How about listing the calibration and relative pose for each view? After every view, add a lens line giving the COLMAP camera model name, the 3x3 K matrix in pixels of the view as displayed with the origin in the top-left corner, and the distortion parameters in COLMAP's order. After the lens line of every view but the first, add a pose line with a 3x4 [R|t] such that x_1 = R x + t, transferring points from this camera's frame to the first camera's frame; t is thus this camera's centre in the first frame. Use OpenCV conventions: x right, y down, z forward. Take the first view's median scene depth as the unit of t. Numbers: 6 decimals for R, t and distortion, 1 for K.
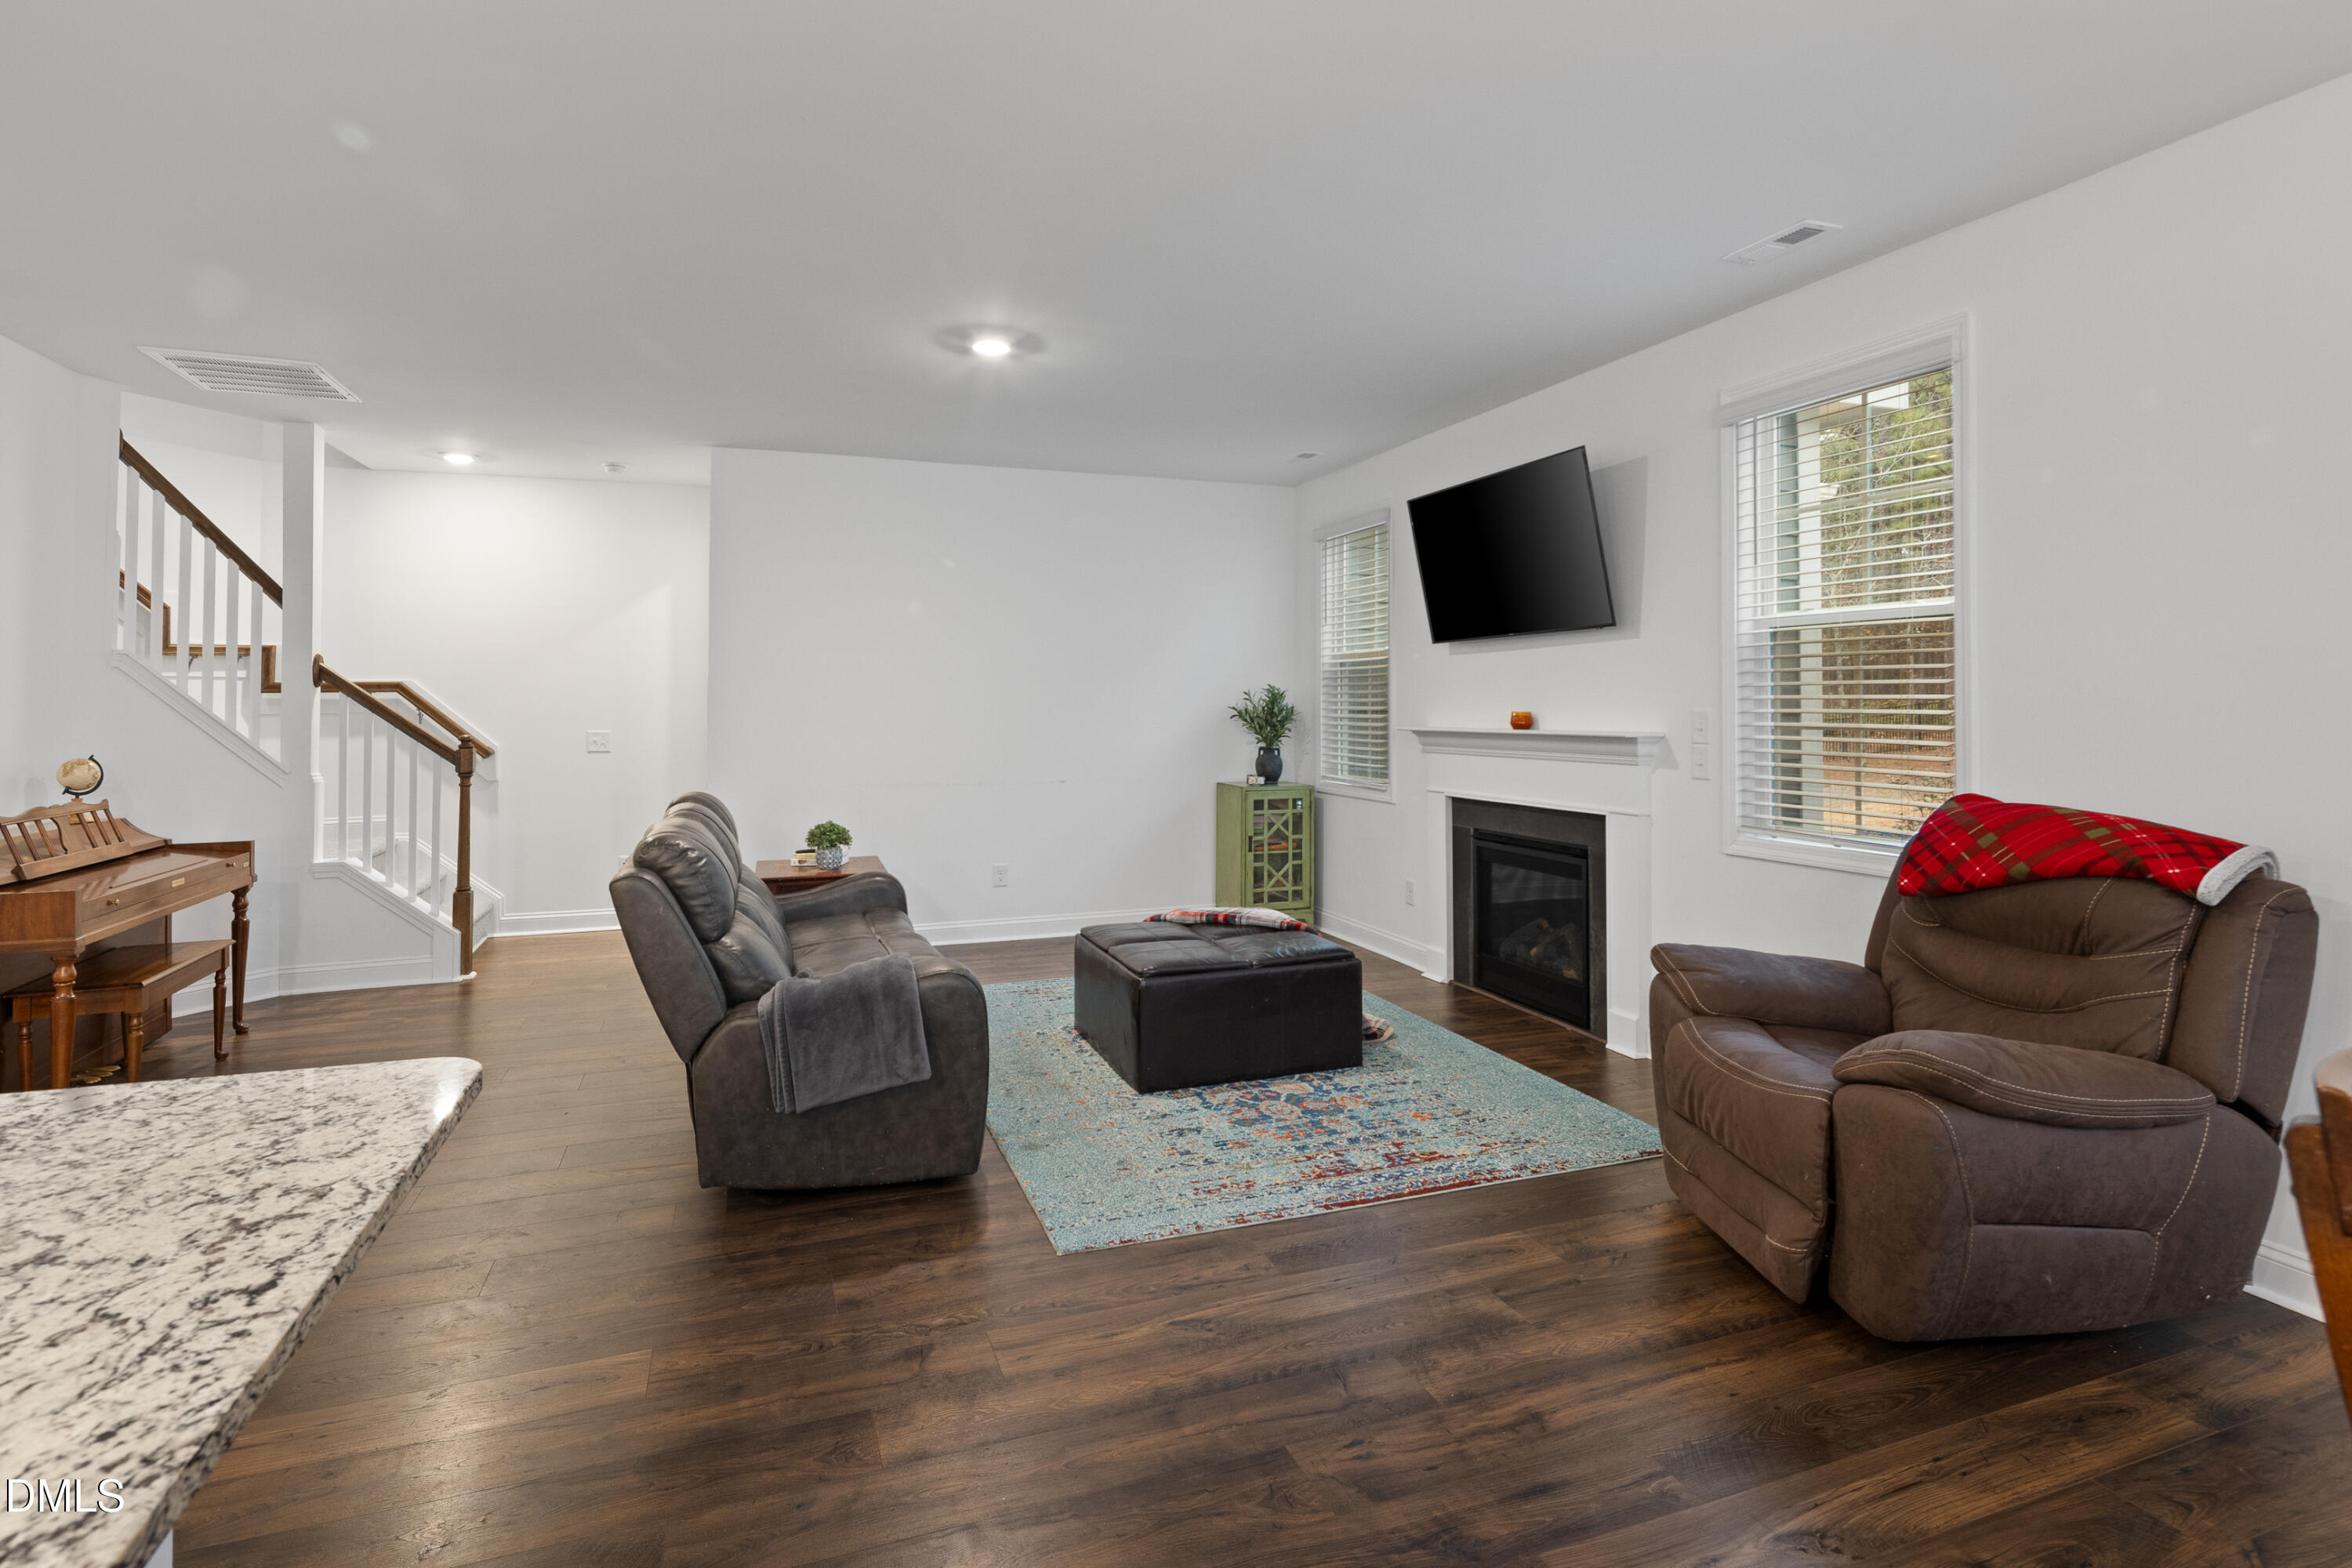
lens RADIAL K [[1152.3, 0, 1172.4], [0, 1152.3, 686.0], [0, 0, 1]] dist [-0.004052, -0.000091]
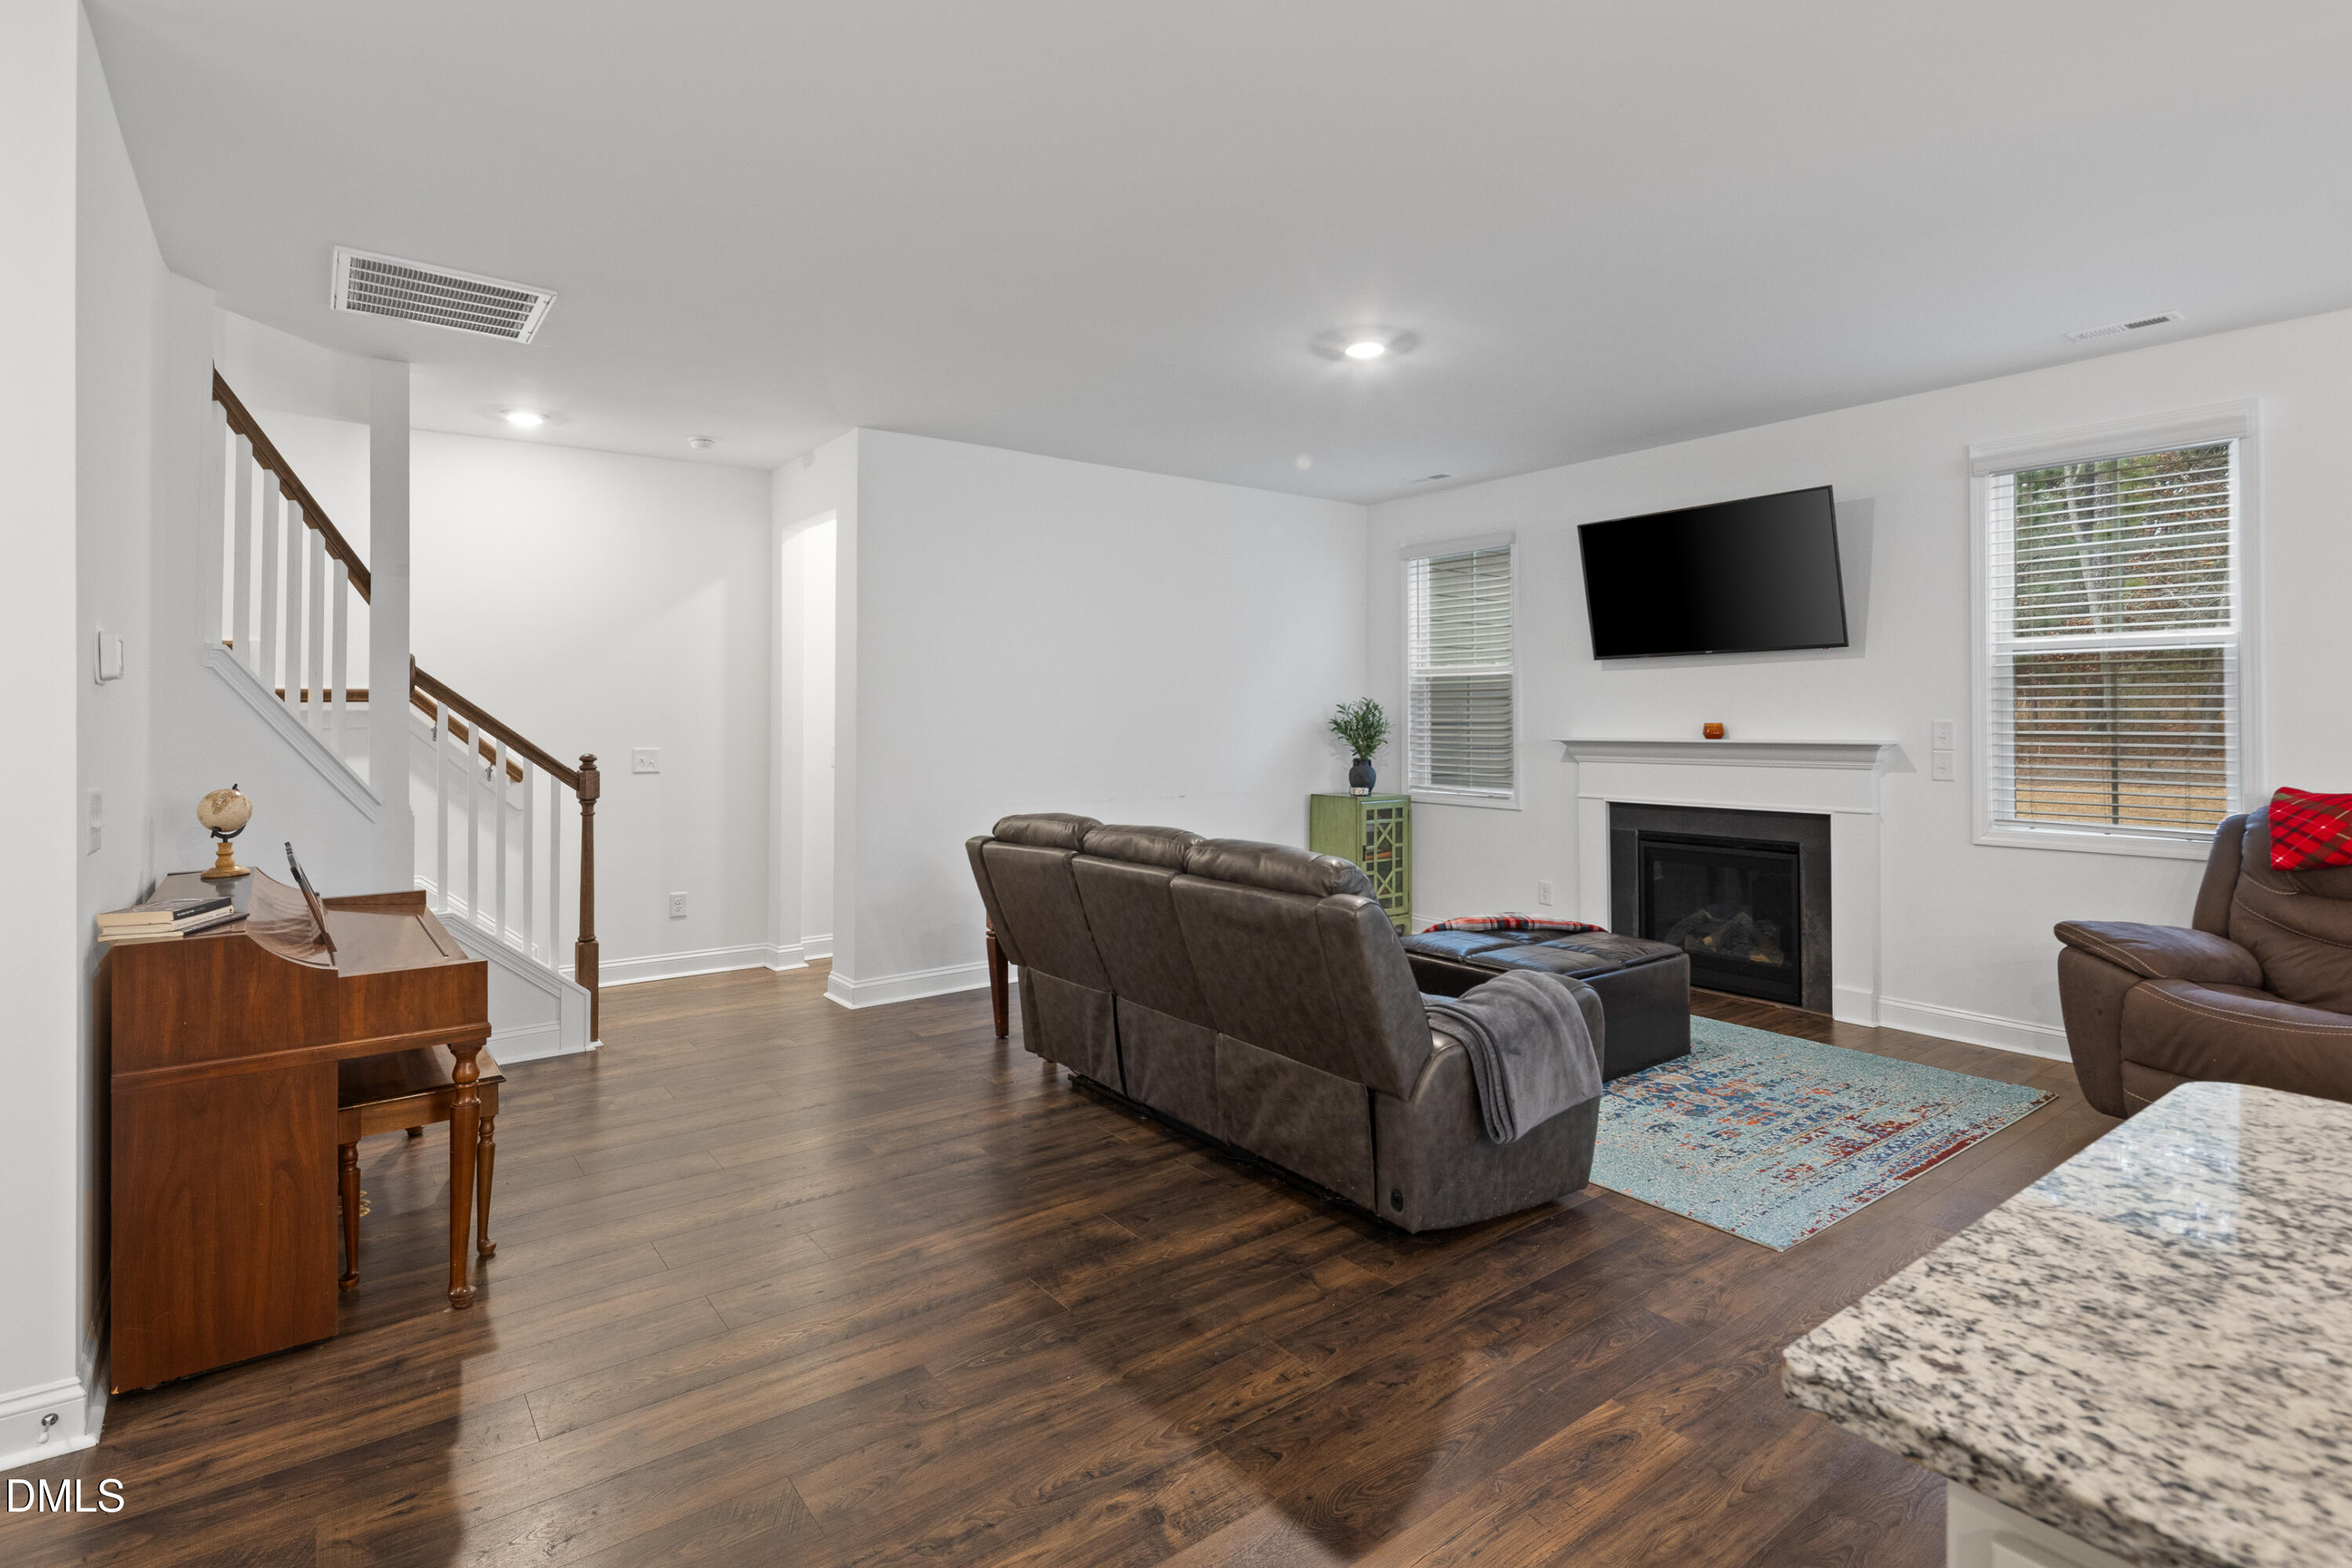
lens RADIAL K [[1152.3, 0, 1172.4], [0, 1152.3, 686.0], [0, 0, 1]] dist [-0.004052, -0.000091]
pose [[0.959023, 0.006831, 0.283246, -0.525520], [-0.003718, 0.999927, -0.011524, 0.001955], [-0.283304, 0.009999, 0.958978, 0.094292]]
